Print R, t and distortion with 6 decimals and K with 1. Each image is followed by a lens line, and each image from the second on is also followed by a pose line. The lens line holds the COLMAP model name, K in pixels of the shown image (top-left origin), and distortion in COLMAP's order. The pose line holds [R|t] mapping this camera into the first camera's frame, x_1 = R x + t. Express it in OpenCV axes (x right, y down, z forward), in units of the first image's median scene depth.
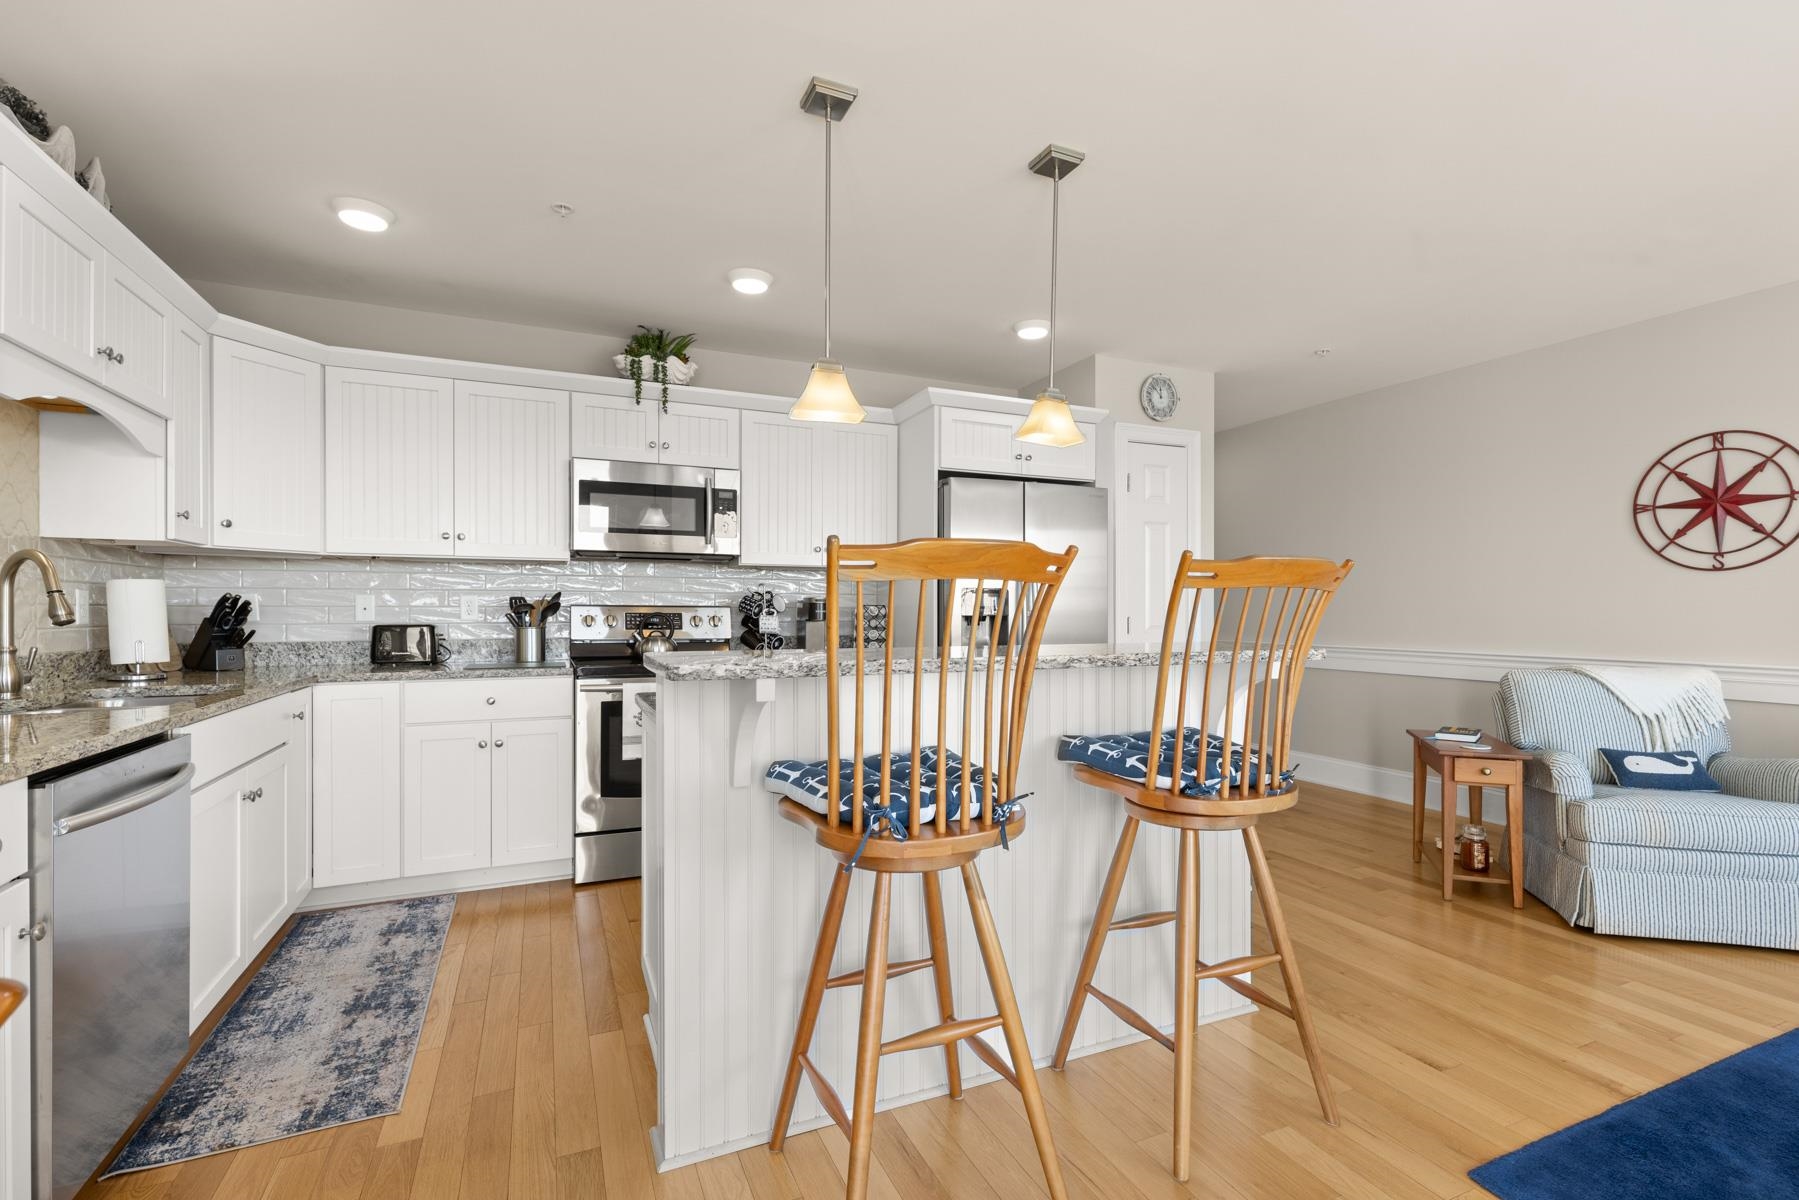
lens RADIAL K [[809.9, 0, 908.0], [0, 809.9, 611.1], [0, 0, 1]] dist [0.003068, -0.001143]
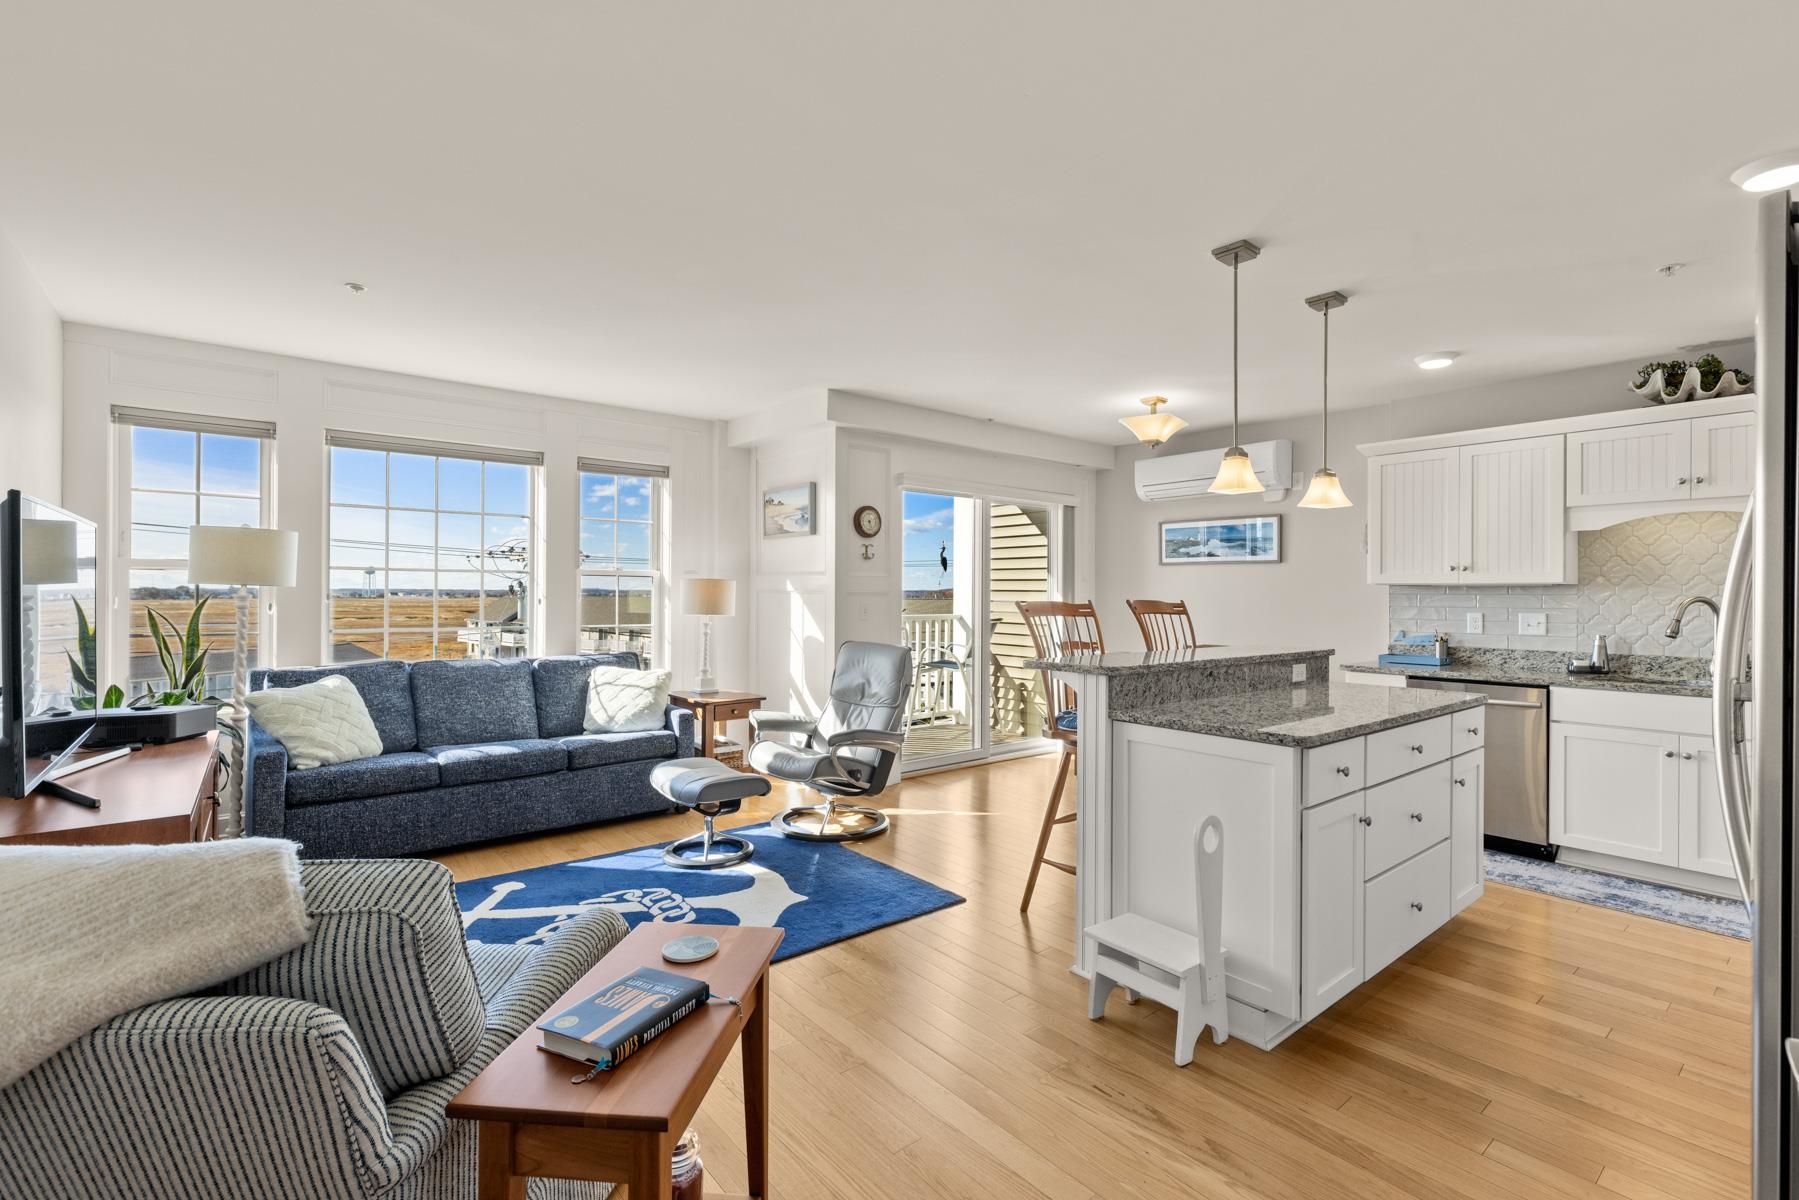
lens RADIAL K [[812.7, 0, 912.8], [0, 812.7, 593.0], [0, 0, 1]] dist [0.009820, 0.000290]
pose [[-0.963044, -0.008551, -0.269208, 0.720907], [-0.008284, 0.999963, -0.002126, -0.044235], [0.269216, 0.000183, -0.963080, 1.527434]]
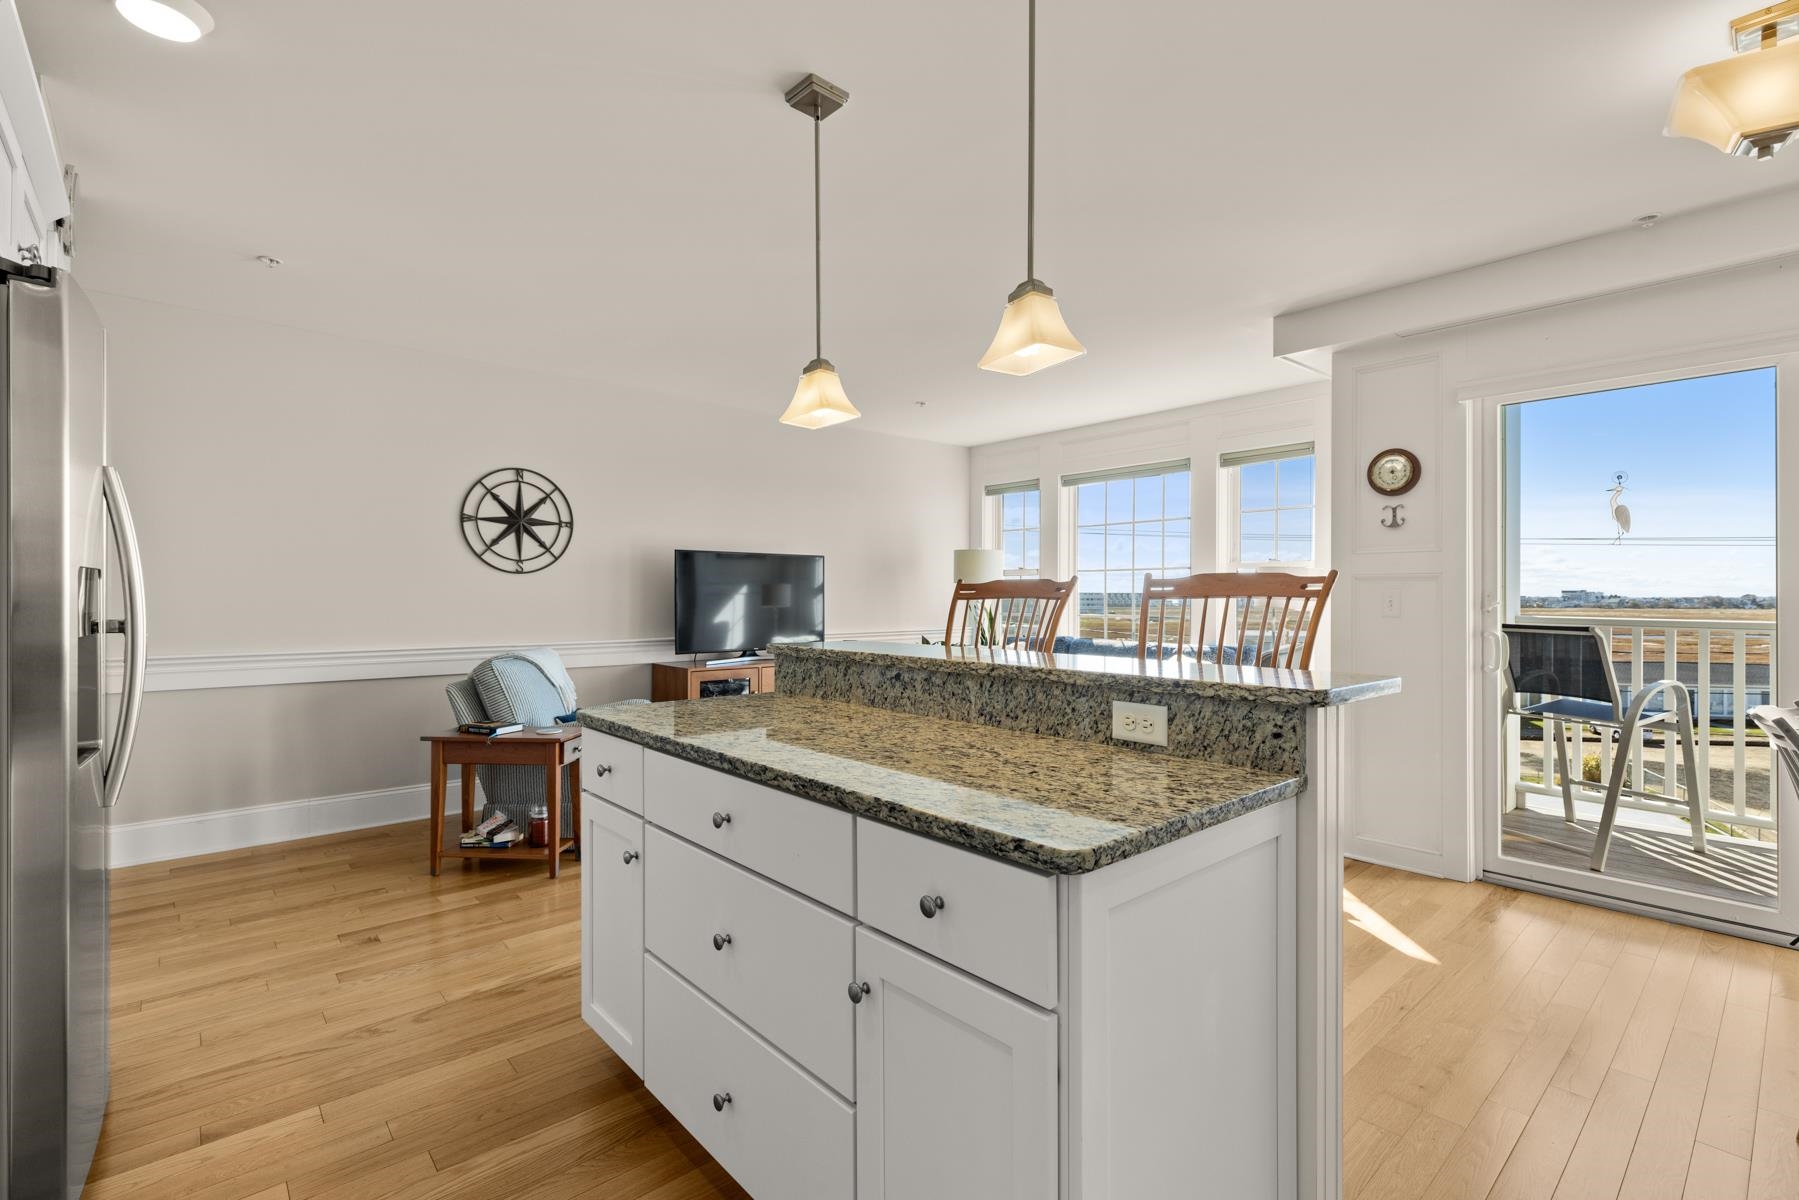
lens RADIAL K [[808.9, 0, 918.5], [0, 808.9, 597.0], [0, 0, 1]] dist [0.003097, 0.000062]
pose [[-0.309138, -0.004183, 0.951008, -0.506230], [-0.003616, 0.999988, 0.003223, -0.020628], [-0.951010, -0.002443, -0.309149, 0.883684]]
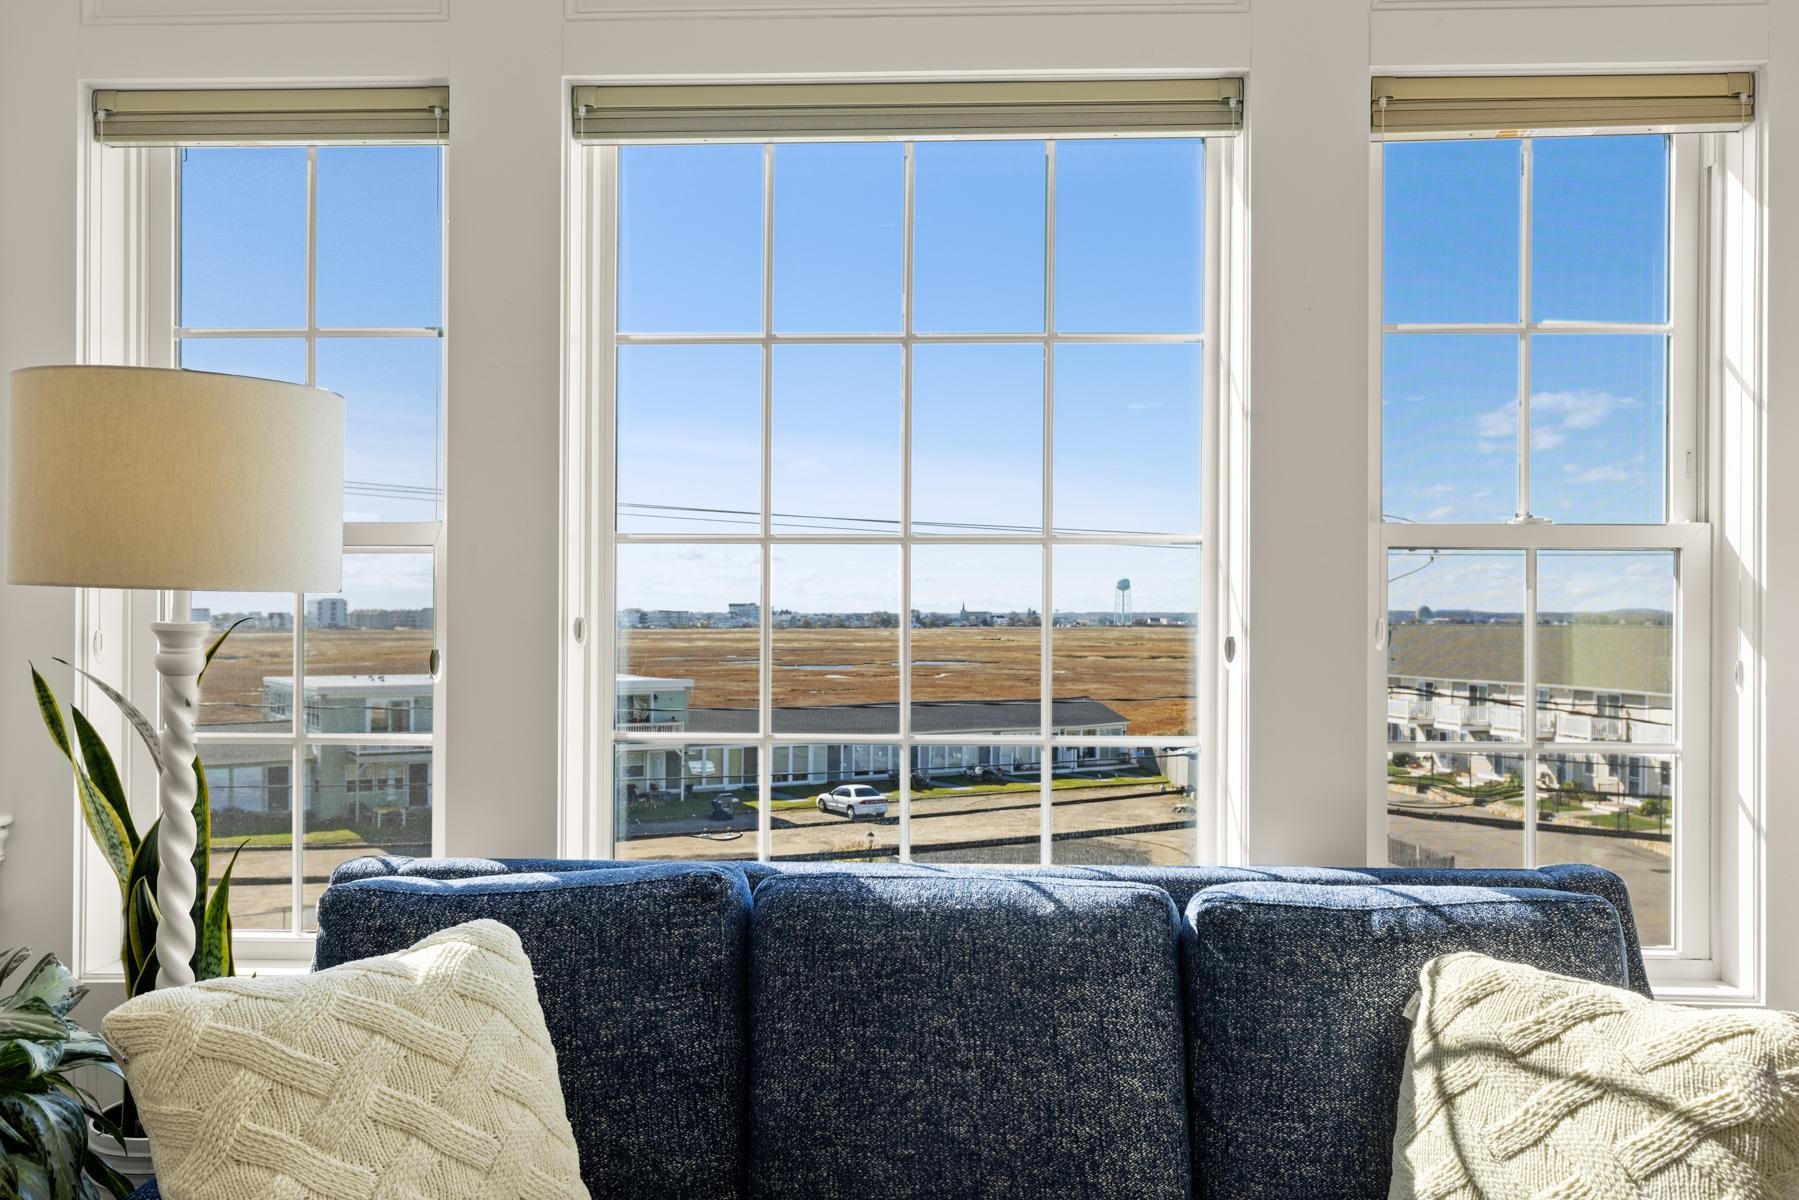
lens RADIAL K [[1468.8, 0, 908.5], [0, 1468.8, 608.1], [0, 0, 1]] dist [0.006390, 0.004878]
pose [[-0.895625, -0.003730, 0.444794, 0.809144], [-0.005886, 0.999977, -0.003466, -0.042058], [-0.444771, -0.005722, -0.895626, 0.531020]]
